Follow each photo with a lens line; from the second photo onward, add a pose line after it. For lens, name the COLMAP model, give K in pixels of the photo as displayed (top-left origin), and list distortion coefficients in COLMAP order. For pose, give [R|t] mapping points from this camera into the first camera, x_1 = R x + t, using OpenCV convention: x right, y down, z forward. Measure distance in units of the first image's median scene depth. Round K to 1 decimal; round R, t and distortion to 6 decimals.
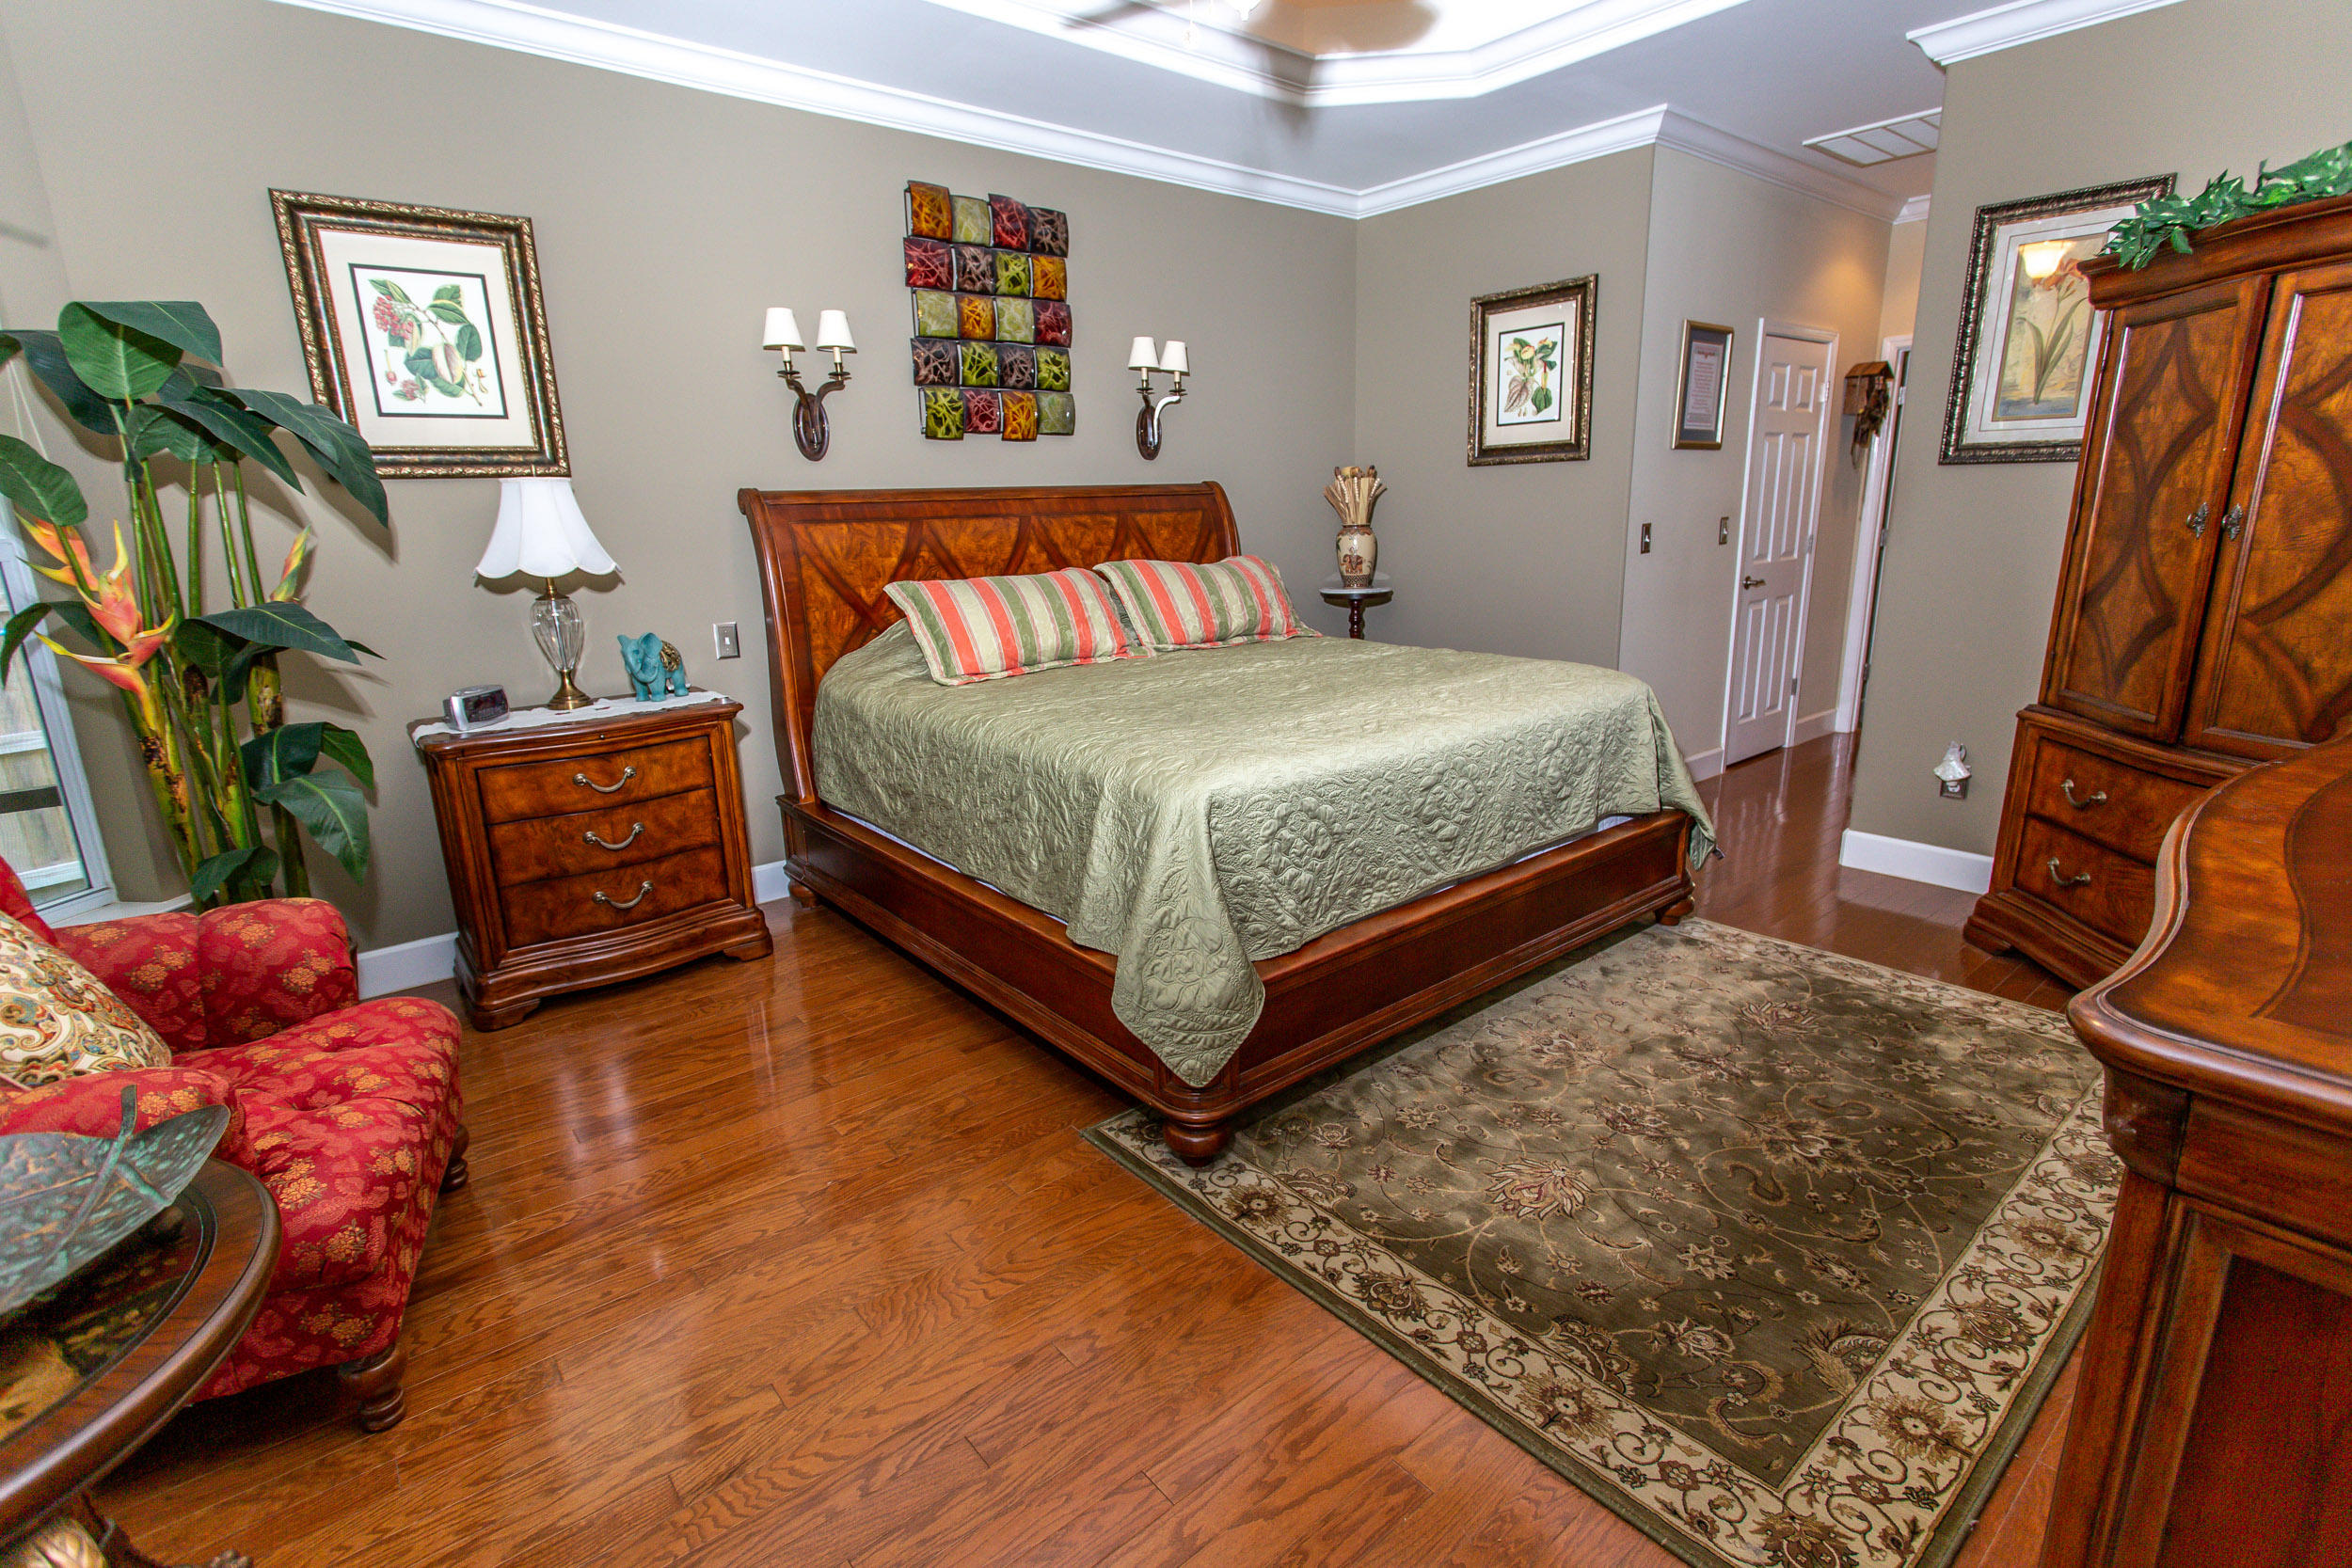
lens RADIAL K [[1109.6, 0, 1173.8], [0, 1109.6, 775.5], [0, 0, 1]] dist [0.001715, 0.001064]
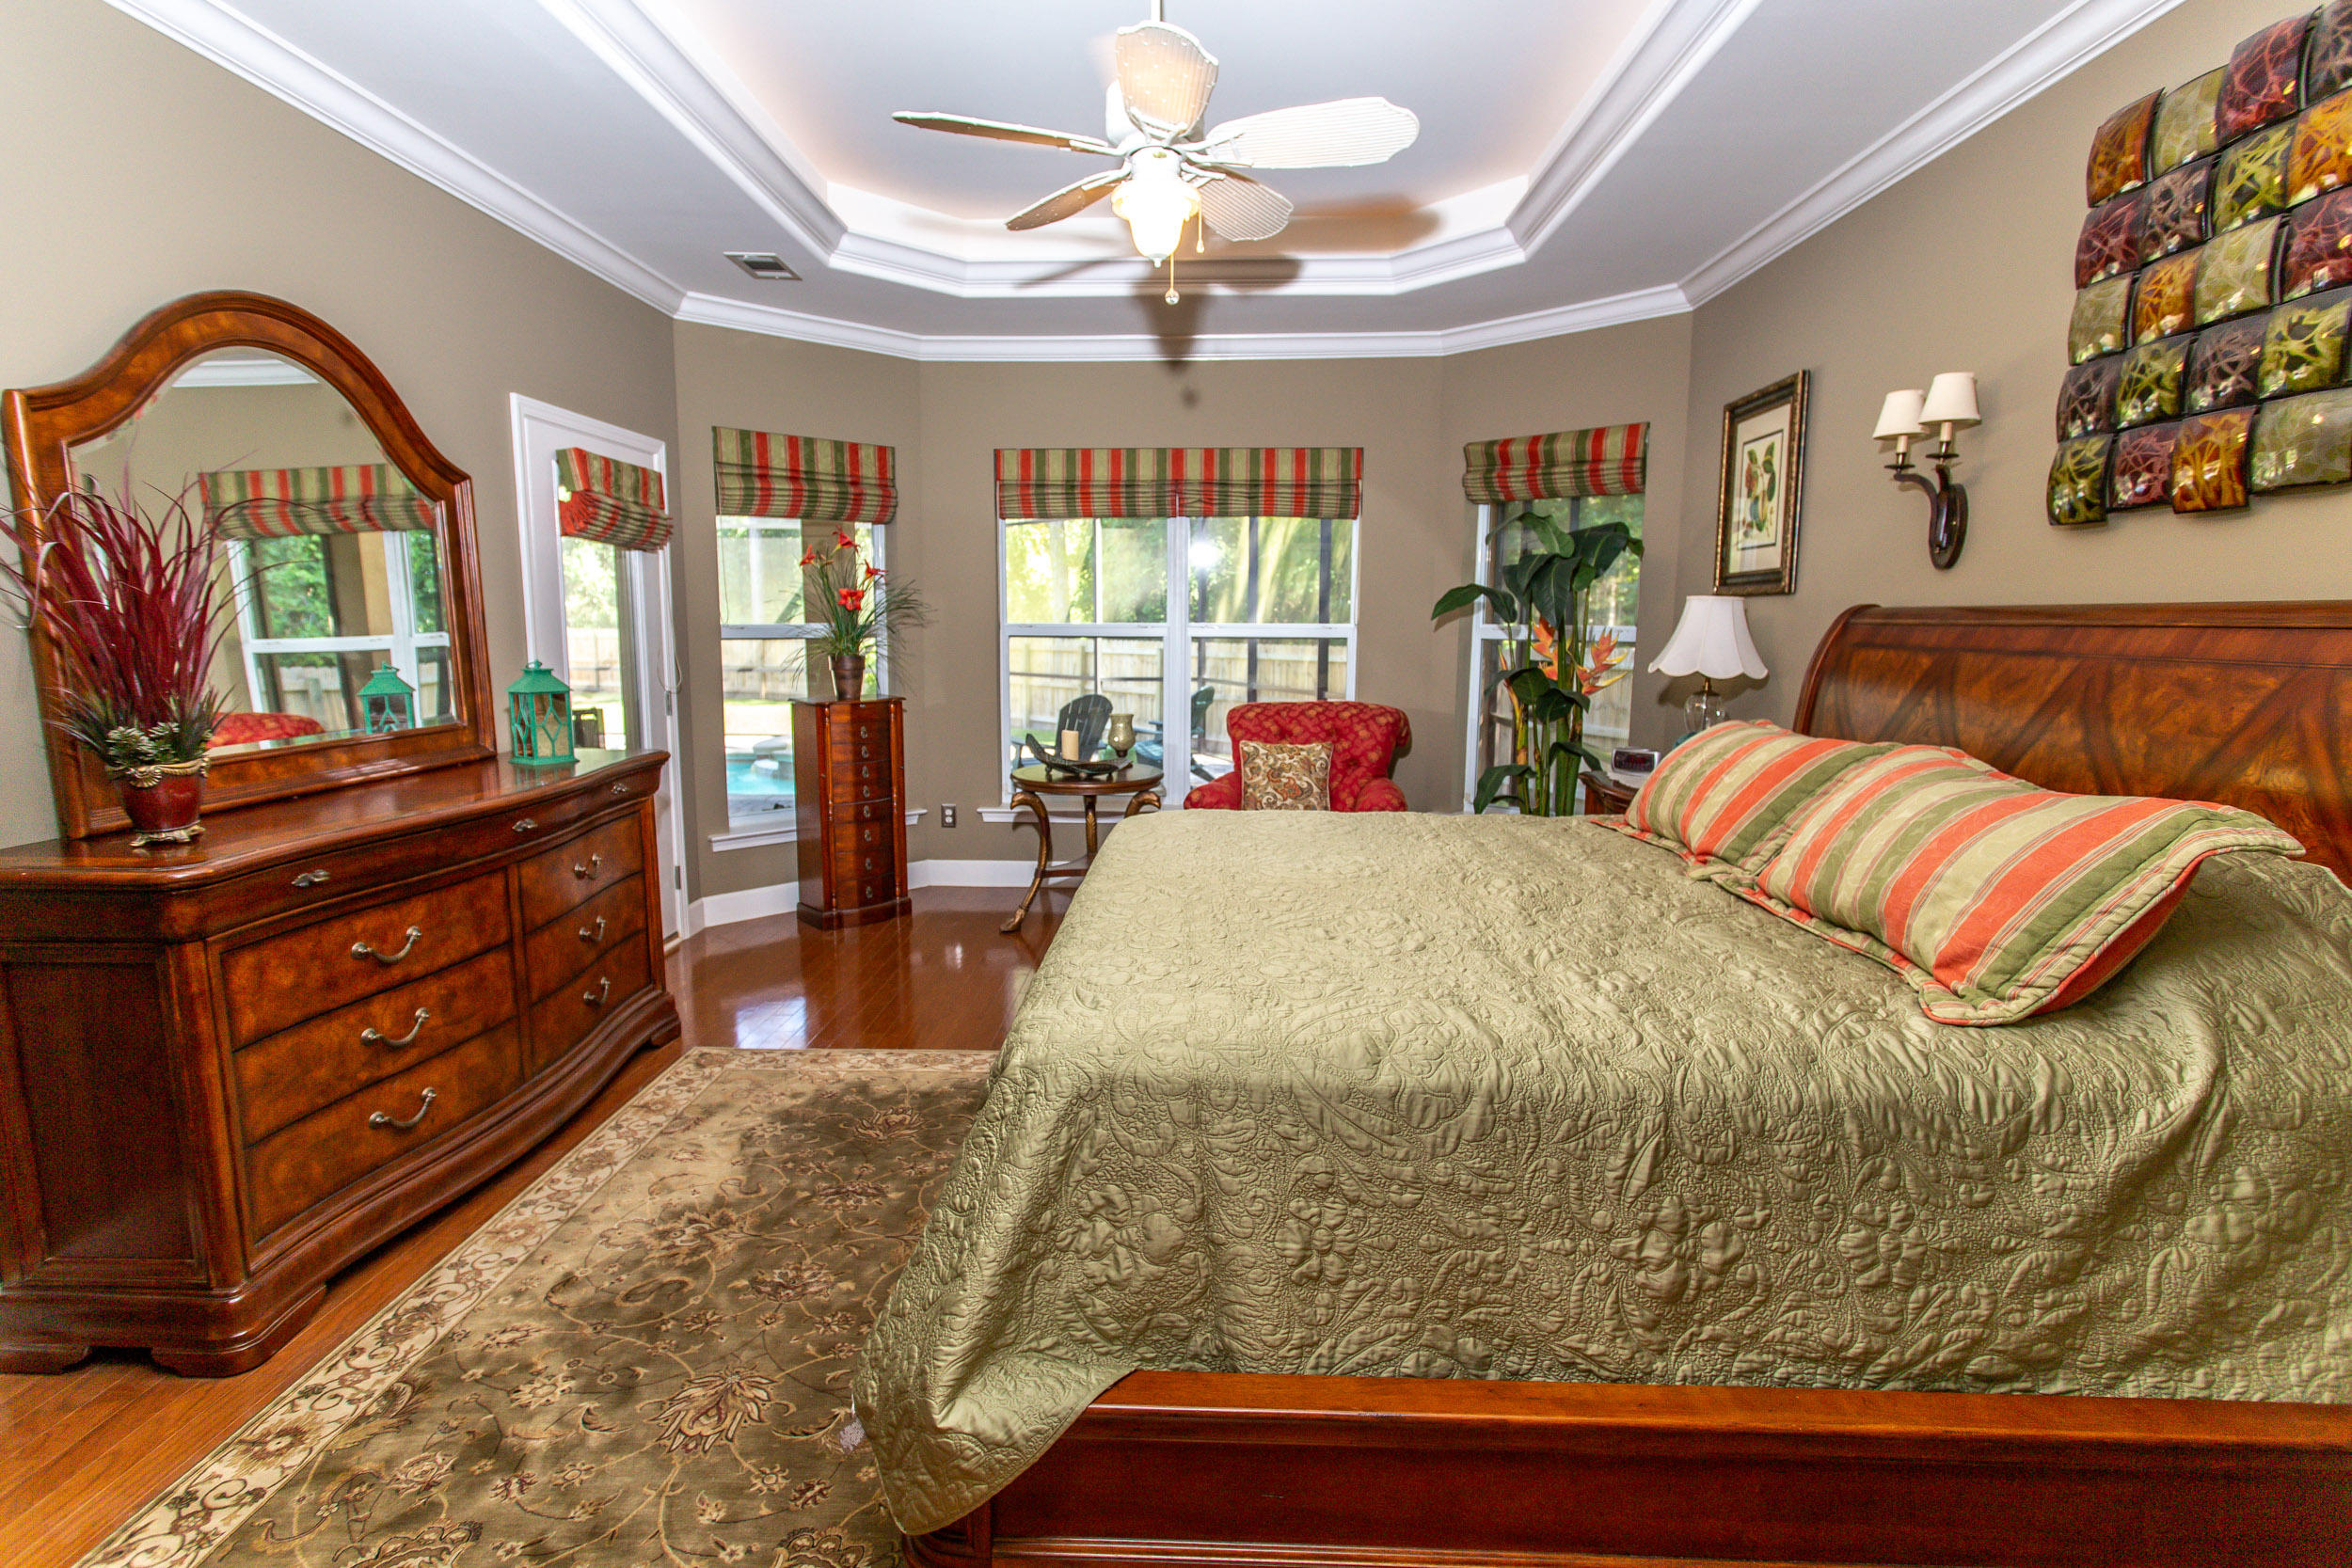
lens RADIAL K [[1109.6, 0, 1173.8], [0, 1109.6, 775.5], [0, 0, 1]] dist [0.001715, 0.001064]
pose [[-0.657776, 0.126176, -0.742570, 0.590474], [-0.175855, 0.932897, 0.314290, -0.285368], [0.732397, 0.337317, -0.591449, 1.066054]]
